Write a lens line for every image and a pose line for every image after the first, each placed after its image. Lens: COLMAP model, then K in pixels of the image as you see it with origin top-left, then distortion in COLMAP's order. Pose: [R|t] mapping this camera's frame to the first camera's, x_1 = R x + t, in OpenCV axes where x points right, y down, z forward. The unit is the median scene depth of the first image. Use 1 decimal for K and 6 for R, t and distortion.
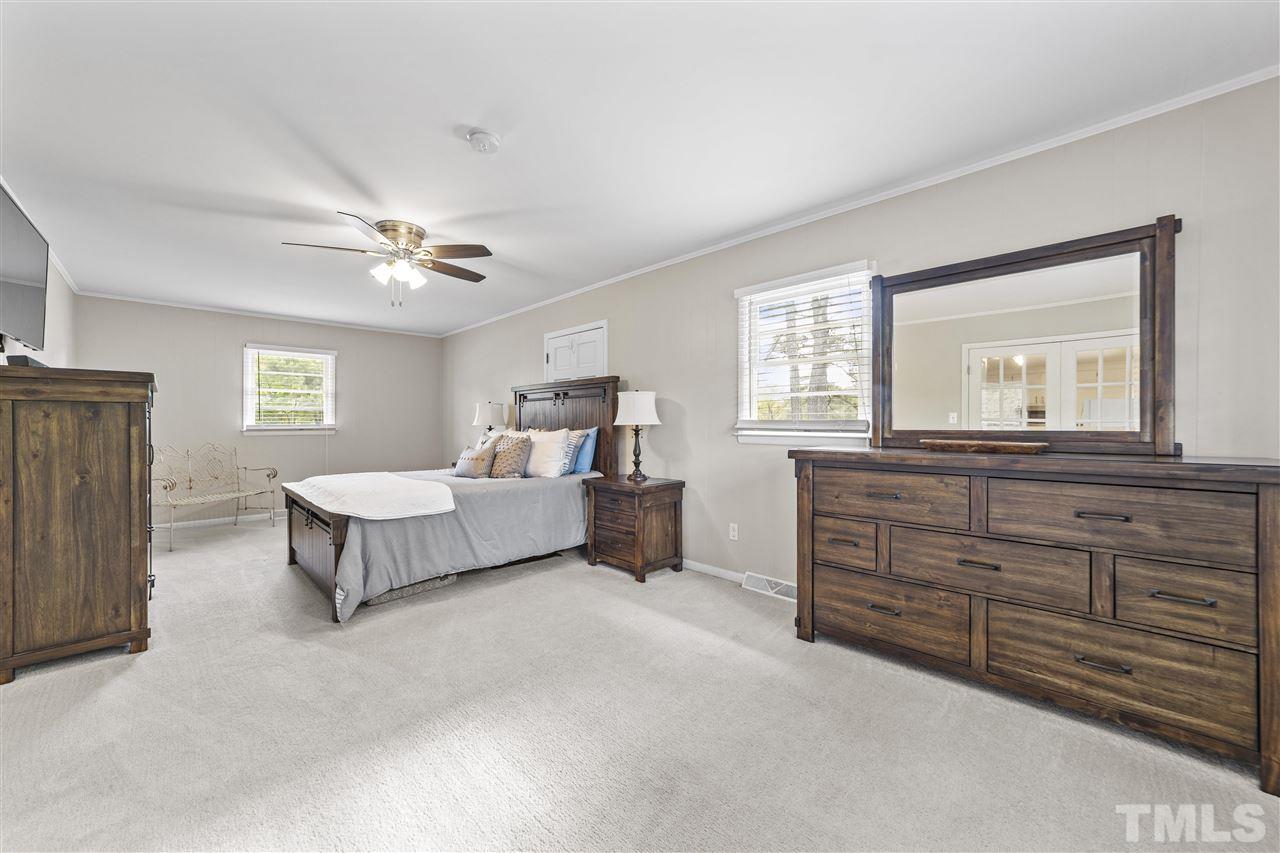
lens RADIAL K [[495.4, 0, 633.1], [0, 495.4, 425.3], [0, 0, 1]] dist [-0.012915, 0.008162]
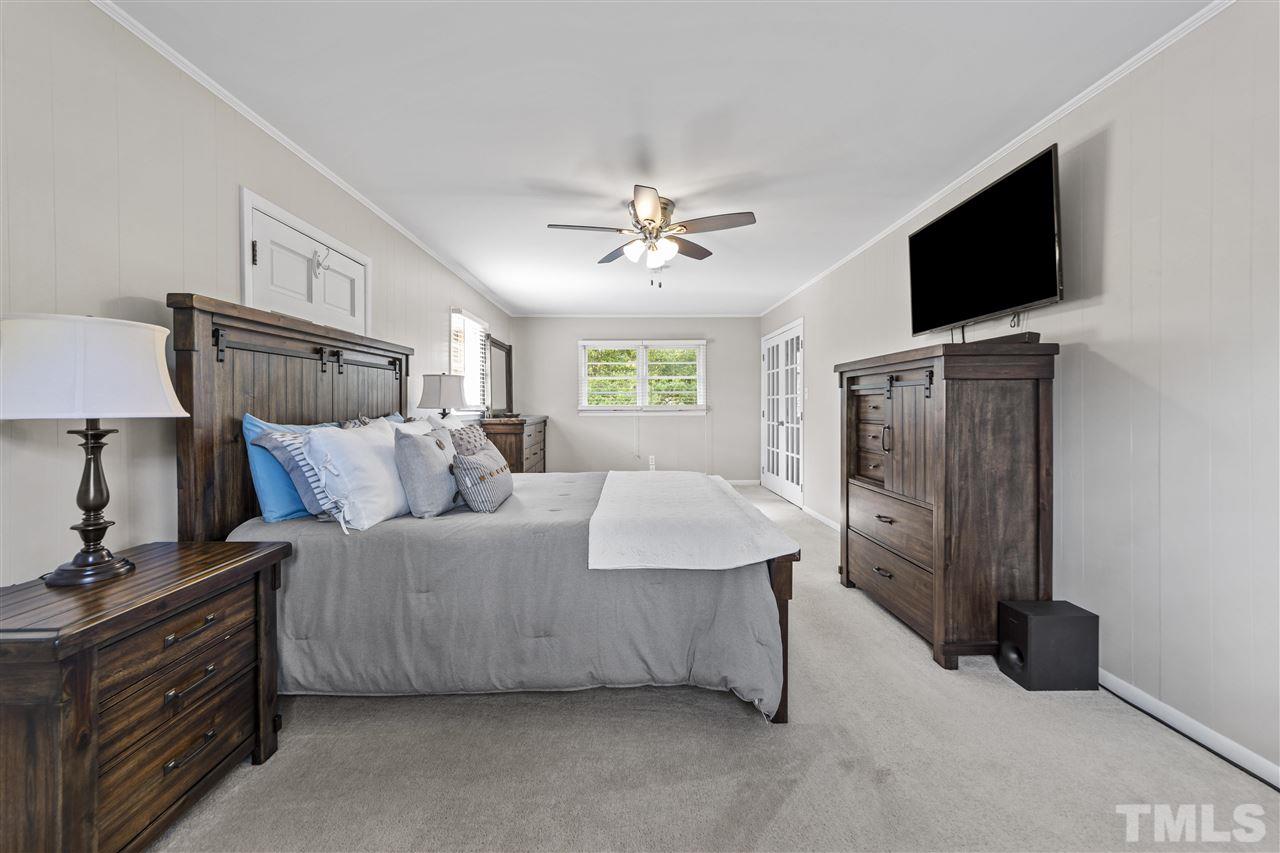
lens RADIAL K [[495.4, 0, 633.1], [0, 495.4, 425.3], [0, 0, 1]] dist [-0.012915, 0.008162]
pose [[0.719379, 0.024736, -0.694178, 0.508120], [0.000652, 0.999341, 0.036286, -0.008015], [0.694618, -0.026556, 0.718889, 1.008561]]
